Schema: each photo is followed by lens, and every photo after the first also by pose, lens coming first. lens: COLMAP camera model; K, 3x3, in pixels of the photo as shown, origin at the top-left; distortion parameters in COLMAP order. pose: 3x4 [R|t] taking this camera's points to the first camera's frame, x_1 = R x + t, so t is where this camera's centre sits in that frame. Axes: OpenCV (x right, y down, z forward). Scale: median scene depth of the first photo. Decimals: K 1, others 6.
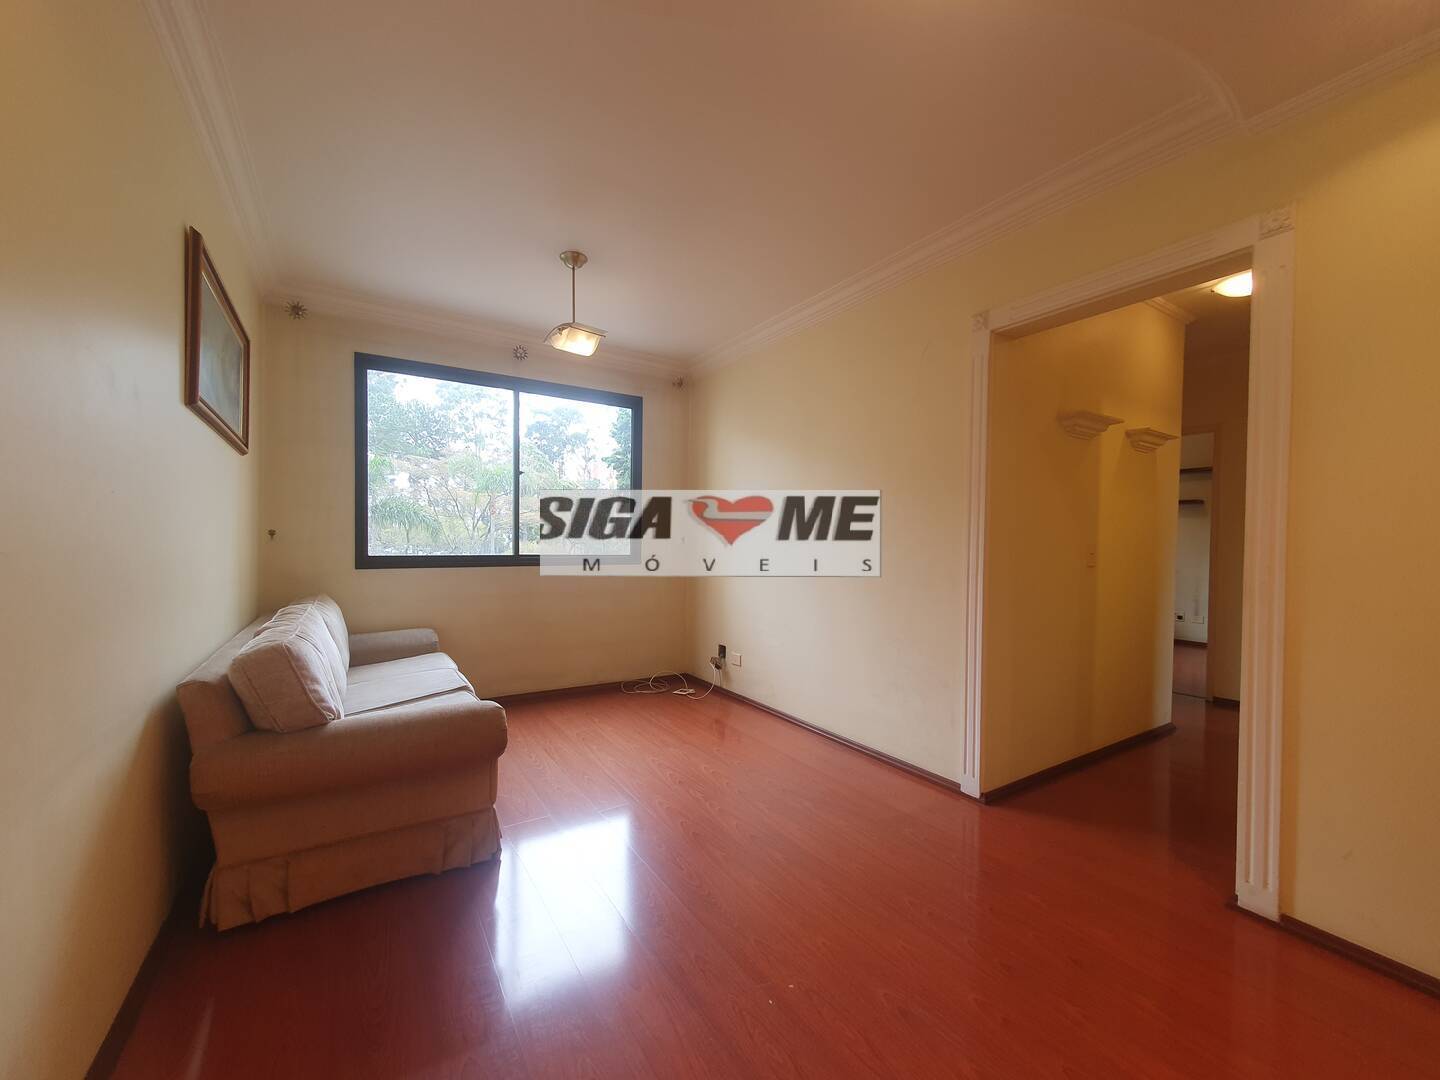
lens RADIAL K [[568.2, 0, 713.3], [0, 568.2, 553.8], [0, 0, 1]] dist [0.002801, 0.000254]
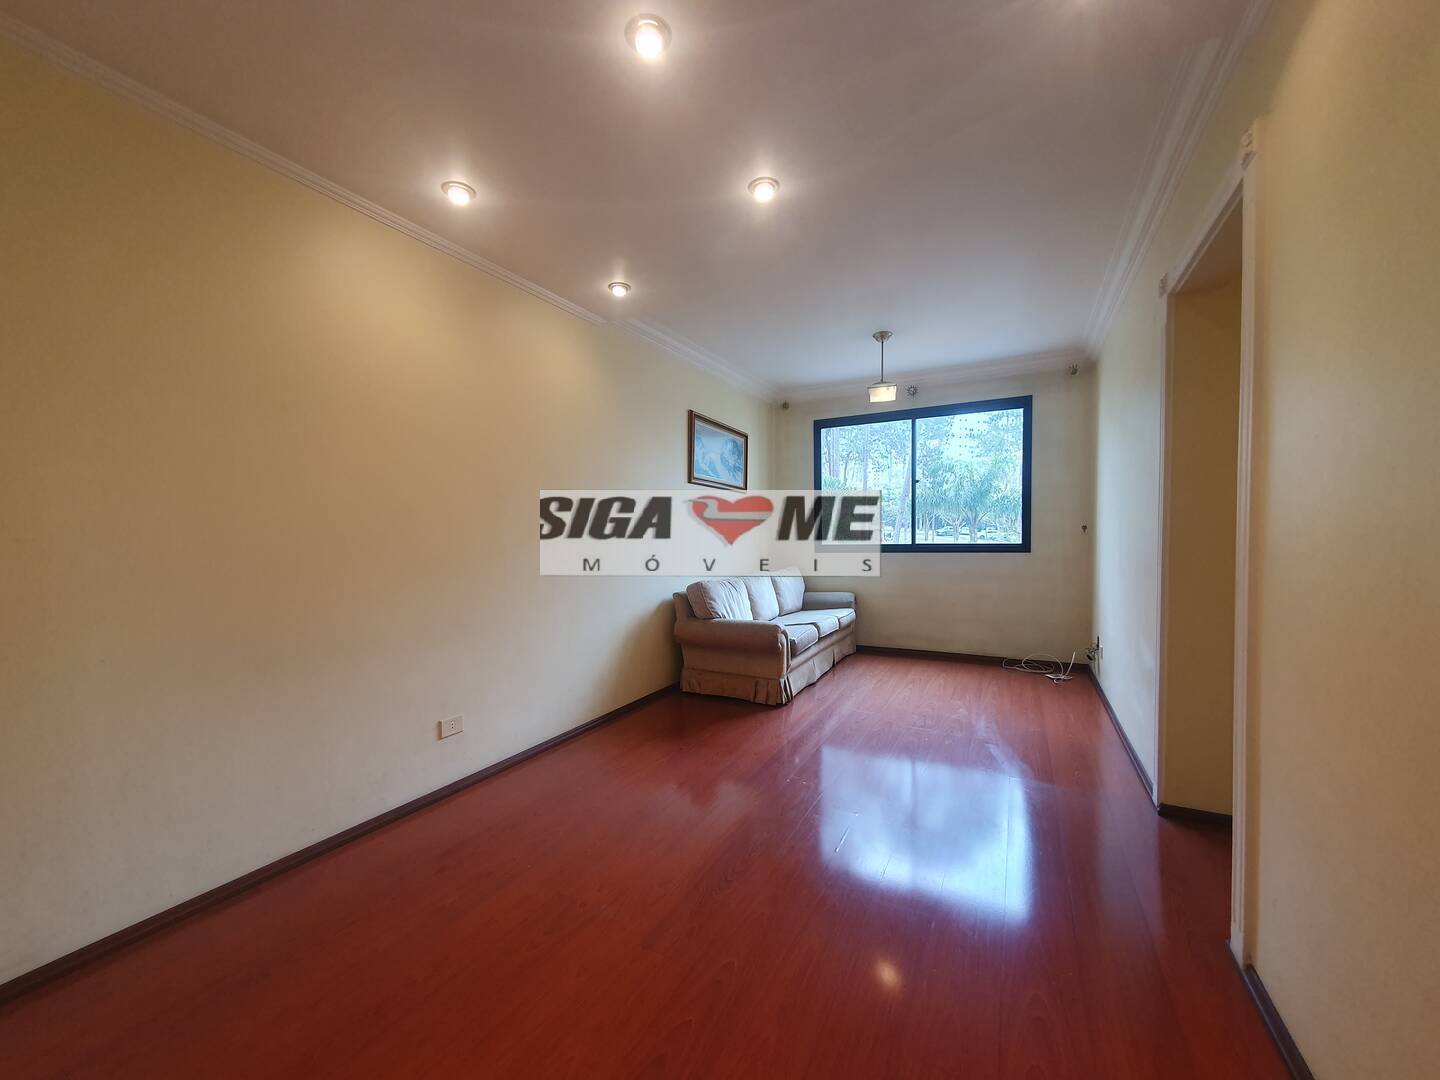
lens RADIAL K [[565.6, 0, 714.4], [0, 565.6, 556.5], [0, 0, 1]] dist [-0.000894, -0.000043]
pose [[0.490000, 0.016129, -0.871573, 0.837784], [0.004435, 0.999770, 0.020994, 0.001826], [0.871711, -0.014153, 0.489816, -0.066430]]
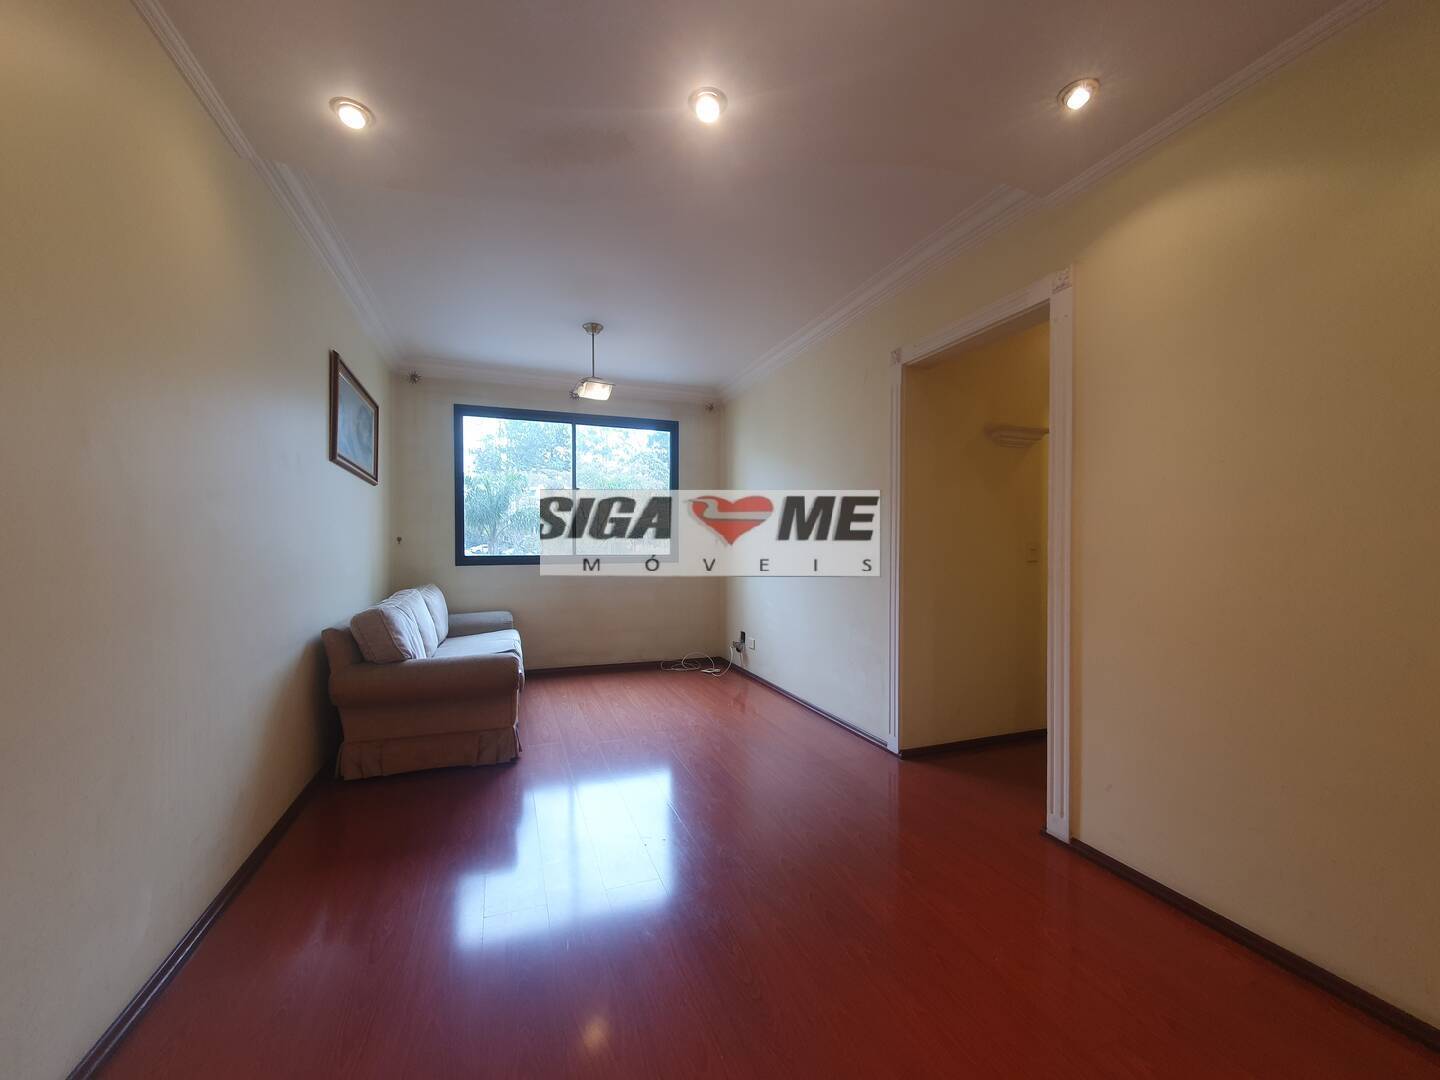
lens RADIAL K [[565.6, 0, 714.4], [0, 565.6, 556.5], [0, 0, 1]] dist [-0.000894, -0.000043]
pose [[0.978516, -0.005034, -0.206111, 0.311579], [0.004978, 0.999987, -0.000791, 0.011415], [0.206112, -0.000252, 0.978528, -0.227810]]
